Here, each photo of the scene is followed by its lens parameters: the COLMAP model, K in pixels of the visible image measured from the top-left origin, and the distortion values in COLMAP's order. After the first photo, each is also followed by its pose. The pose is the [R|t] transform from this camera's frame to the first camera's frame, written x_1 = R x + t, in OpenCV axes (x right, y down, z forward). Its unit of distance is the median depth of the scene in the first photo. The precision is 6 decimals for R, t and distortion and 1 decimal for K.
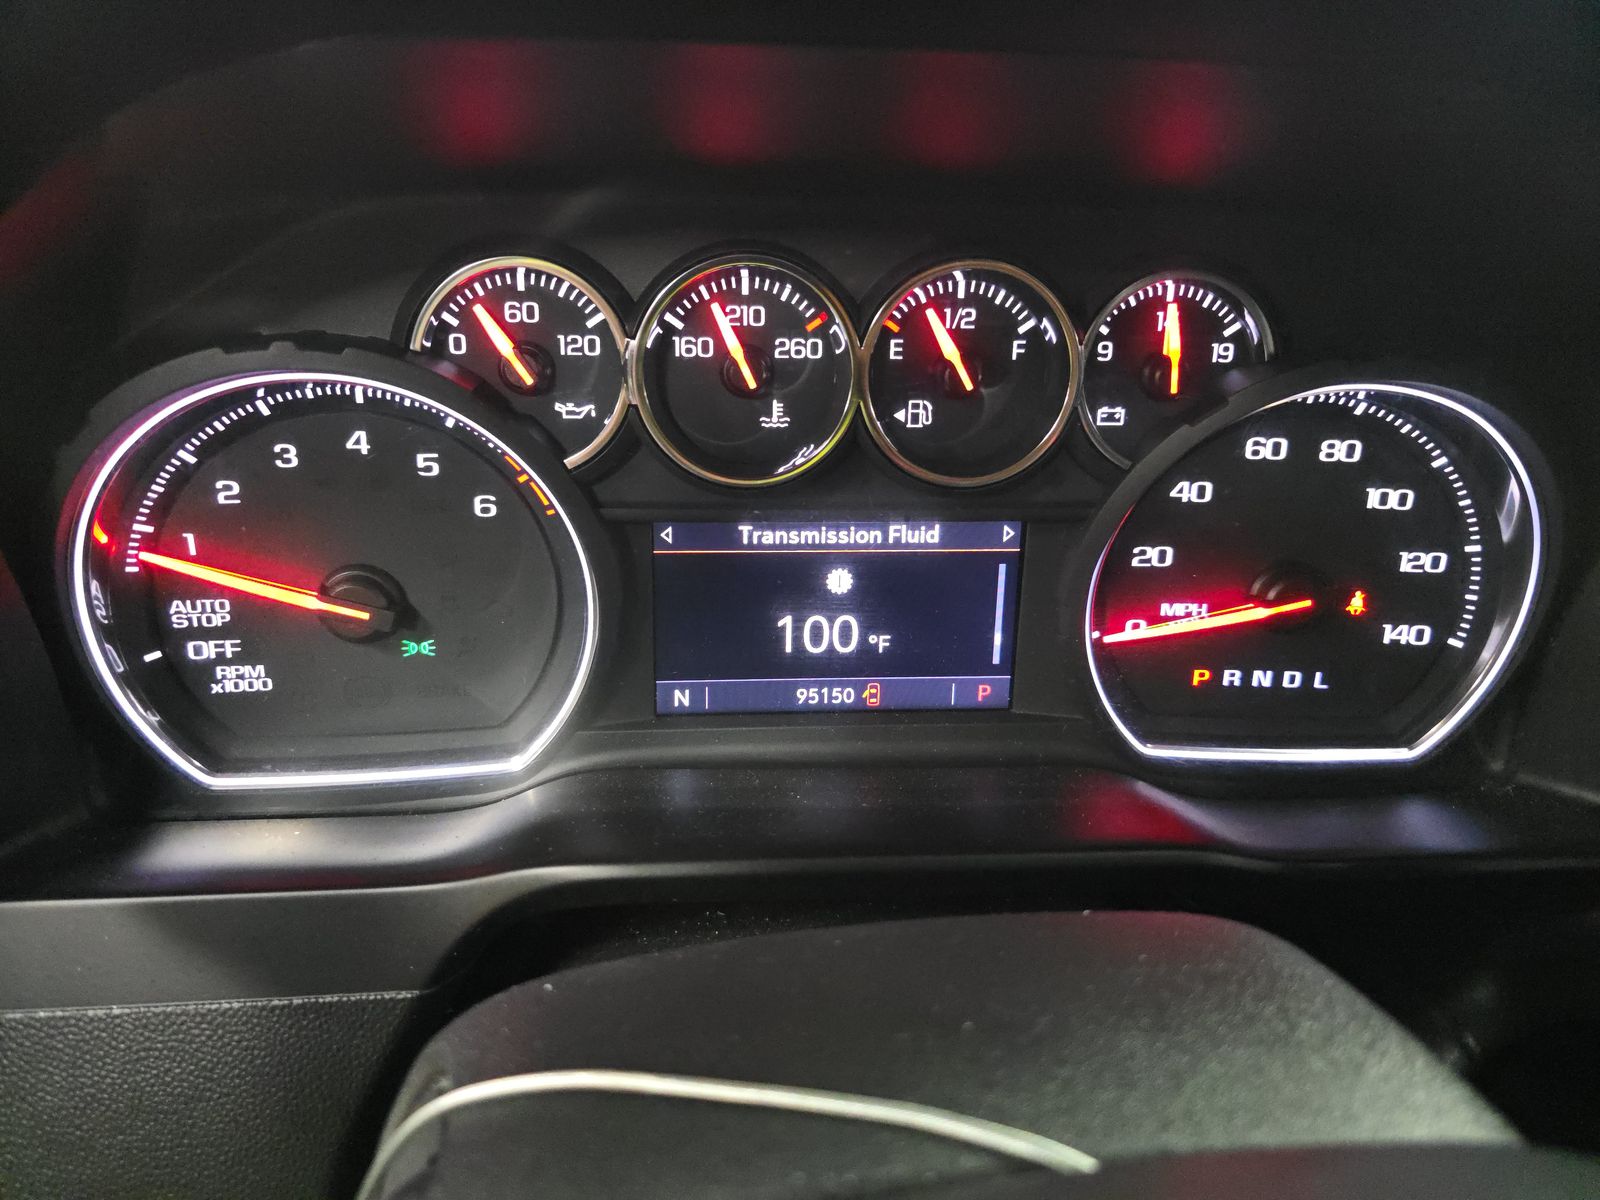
lens RADIAL K [[1059.4, 0, 800.6], [0, 1059.4, 600.7], [0, 0, 1]] dist [0.031501, -0.038550]
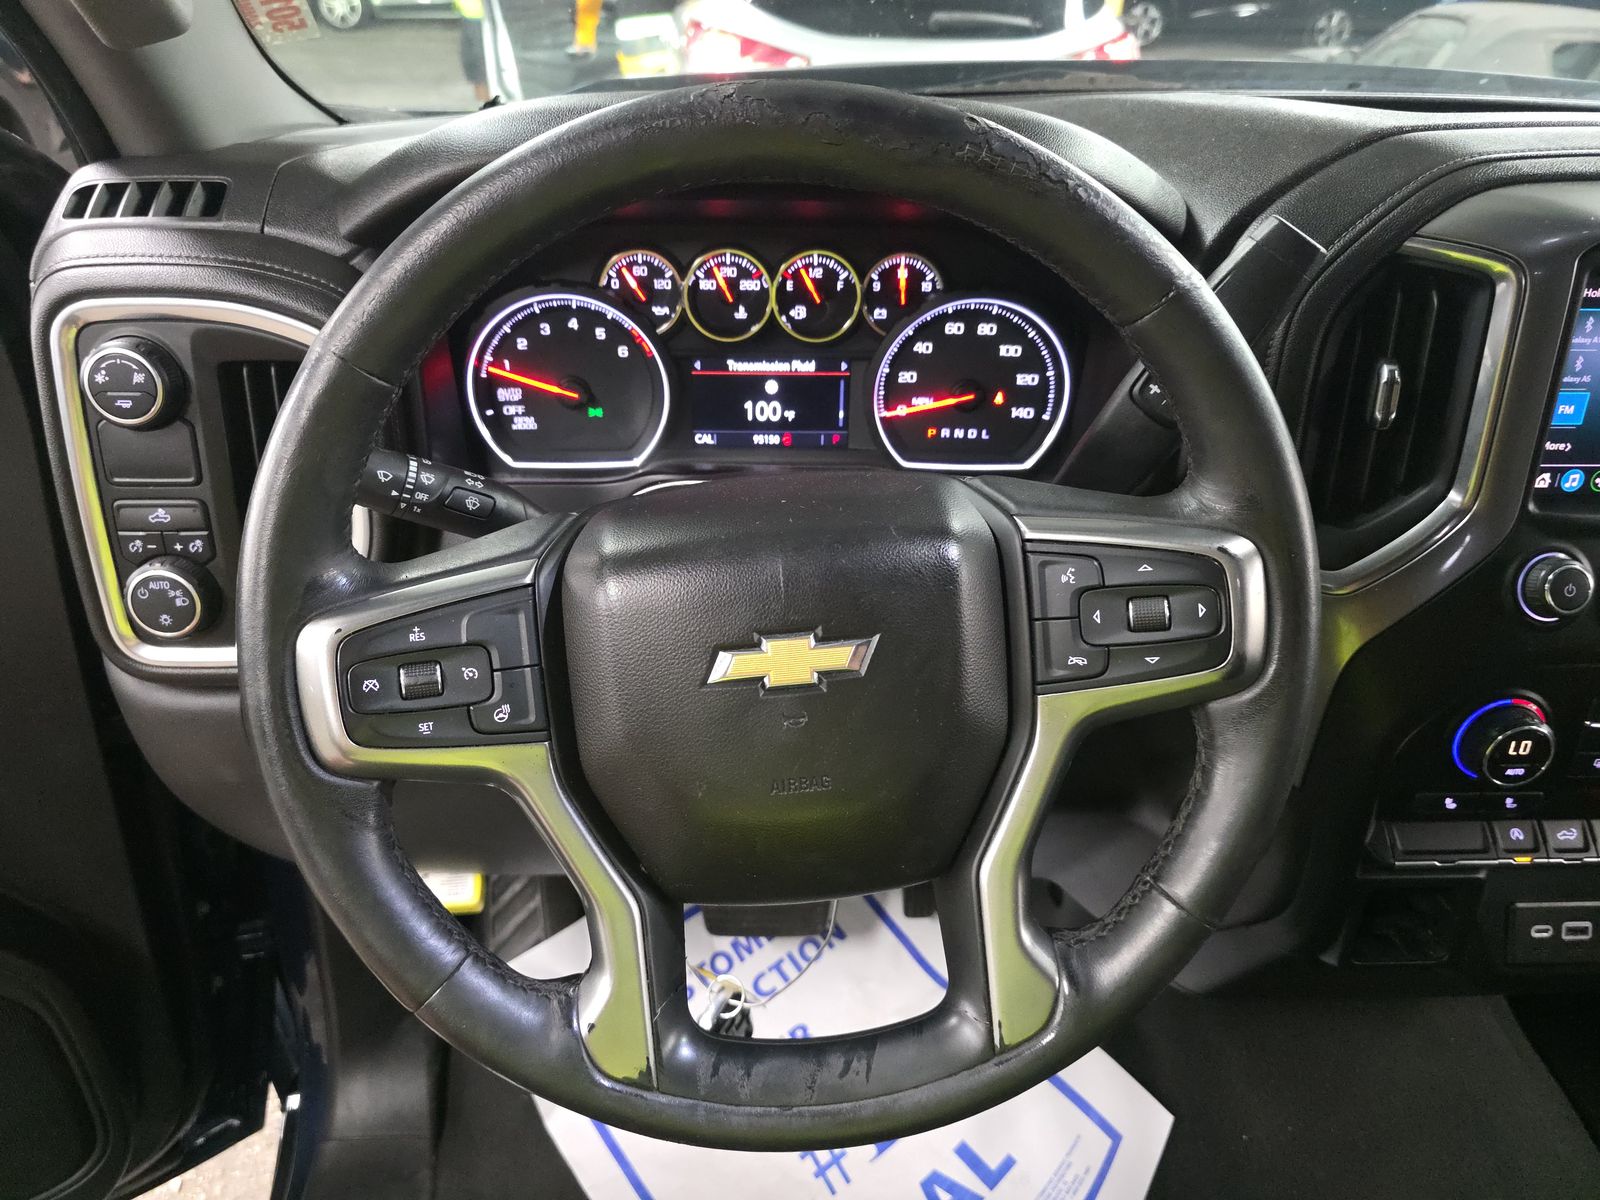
lens RADIAL K [[1059.4, 0, 792.7], [0, 1059.4, 601.5], [0, 0, 1]] dist [0.031501, -0.038550]
pose [[0.999446, 0.007699, -0.032386, 0.177083], [-0.005527, 0.997763, 0.066620, 0.322033], [0.032827, -0.066404, 0.997253, -1.466877]]
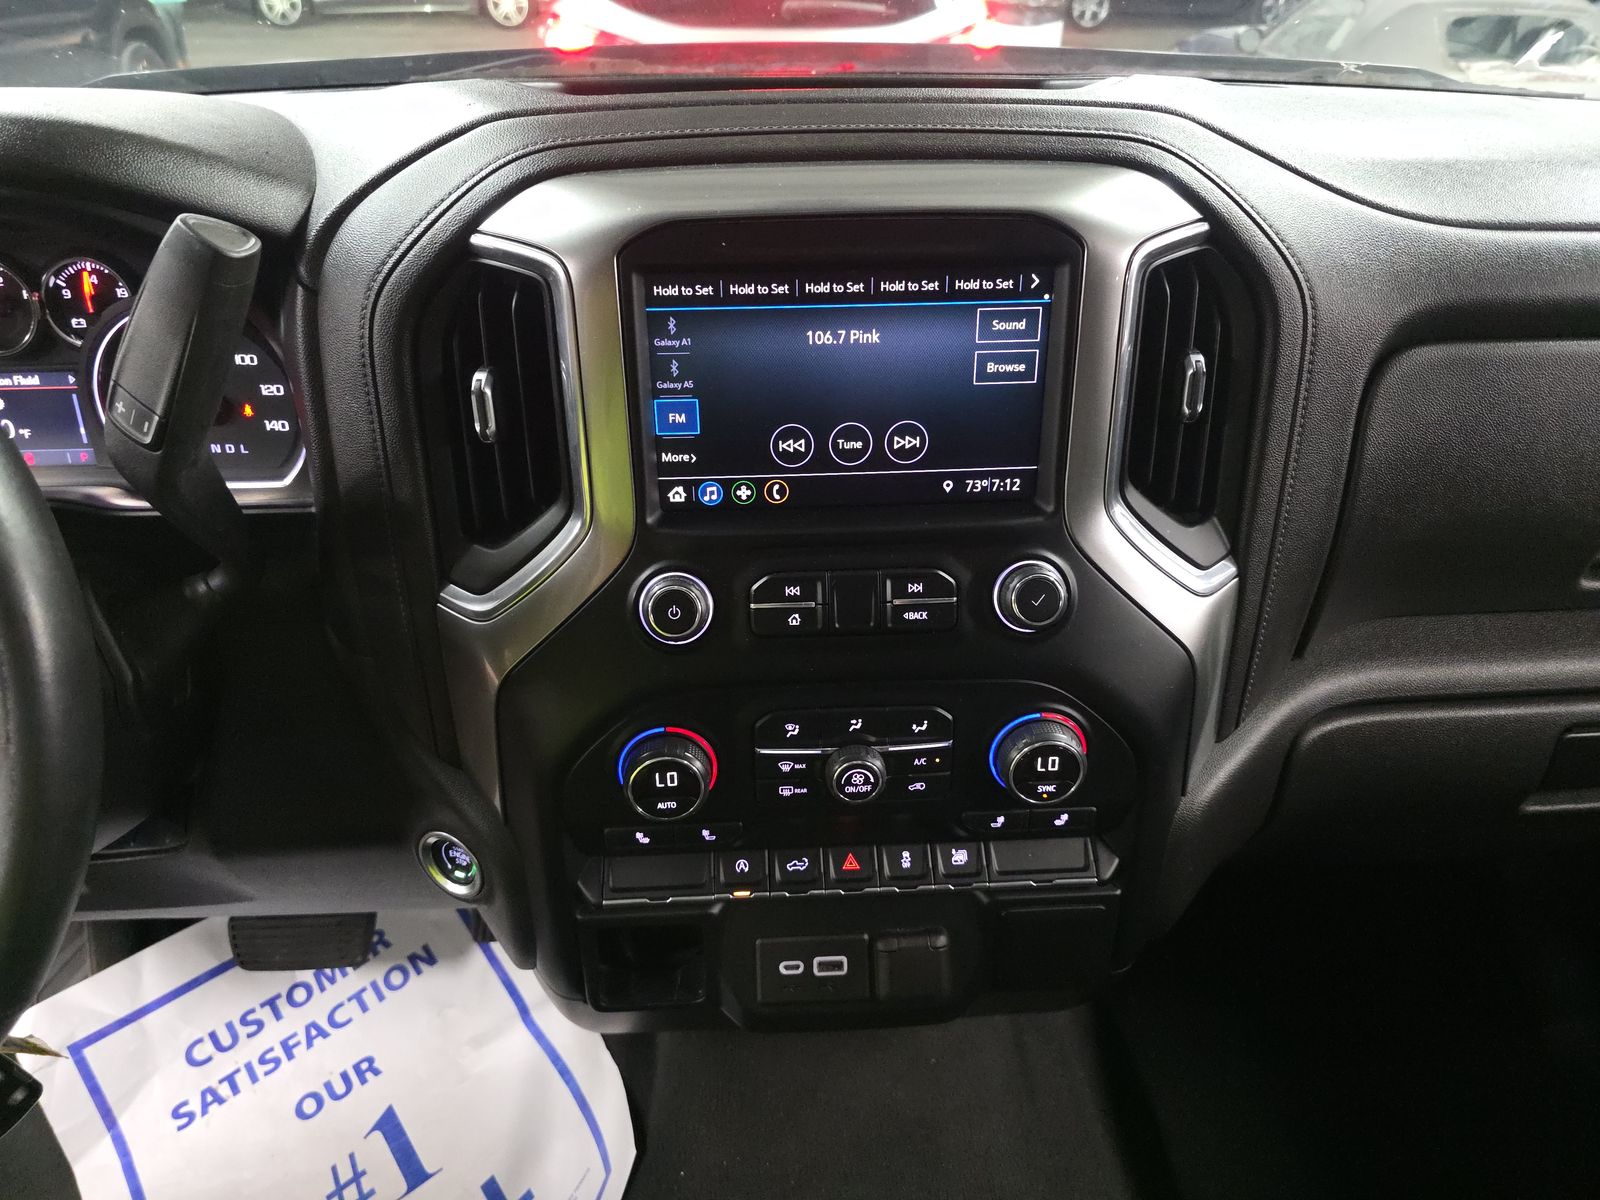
lens RADIAL K [[1059.4, 0, 806.2], [0, 1059.4, 610.1], [0, 0, 1]] dist [0.031501, -0.038550]
pose [[0.999645, -0.014409, -0.022391, 1.879920], [0.016177, 0.996592, 0.080881, 0.274162], [0.021149, -0.081215, 0.996472, -1.259268]]
